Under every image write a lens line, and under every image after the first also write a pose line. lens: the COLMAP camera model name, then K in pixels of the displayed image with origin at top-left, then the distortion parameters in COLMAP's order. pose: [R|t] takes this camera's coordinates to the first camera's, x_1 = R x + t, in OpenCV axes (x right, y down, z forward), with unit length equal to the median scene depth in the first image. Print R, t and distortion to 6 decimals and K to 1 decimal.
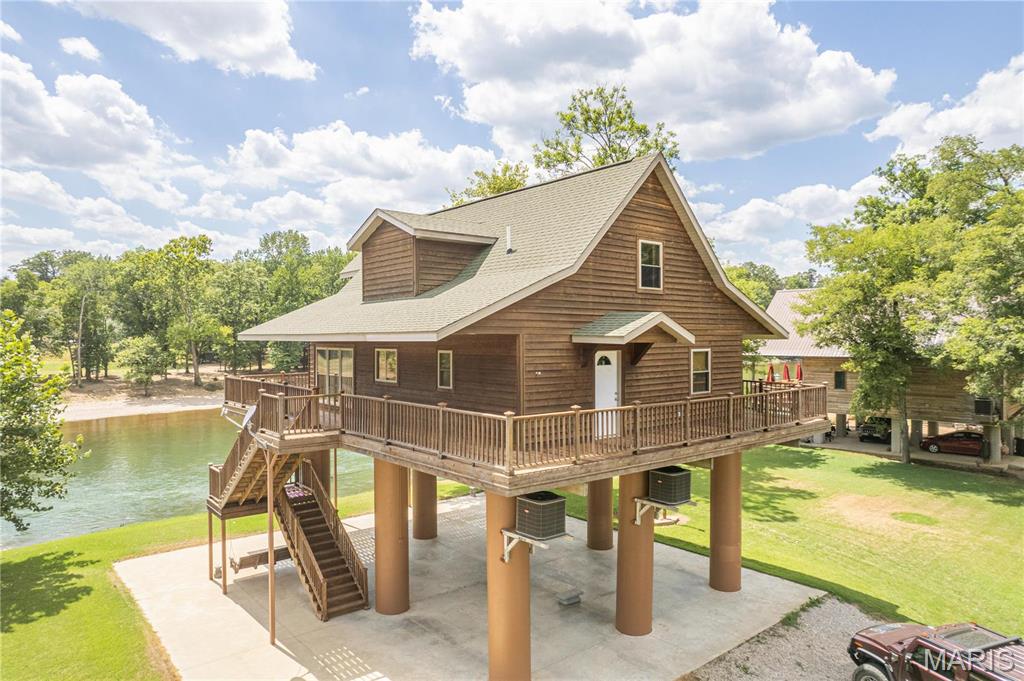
lens RADIAL K [[663.3, 0, 512.0], [0, 663.3, 340.5], [0, 0, 1]] dist [-0.064232, 0.061879]
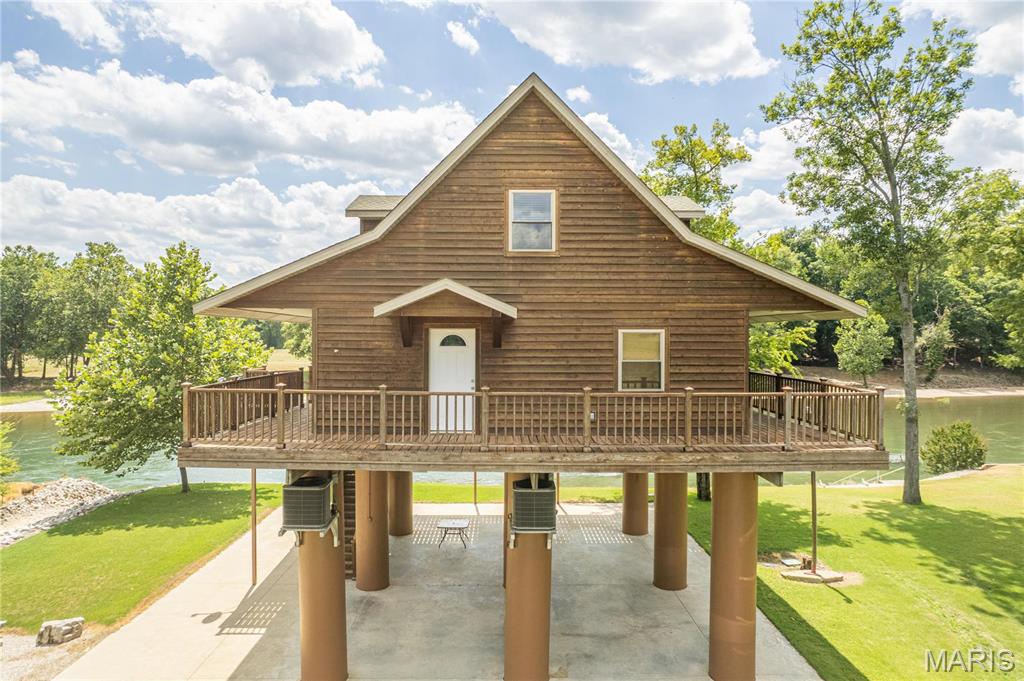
lens RADIAL K [[663.3, 0, 512.0], [0, 663.3, 340.5], [0, 0, 1]] dist [-0.064232, 0.061879]
pose [[0.776455, 0.006025, -0.630144, 0.696743], [-0.007165, 0.999974, 0.000733, 0.028067], [0.630132, 0.003946, 0.776478, 0.382708]]
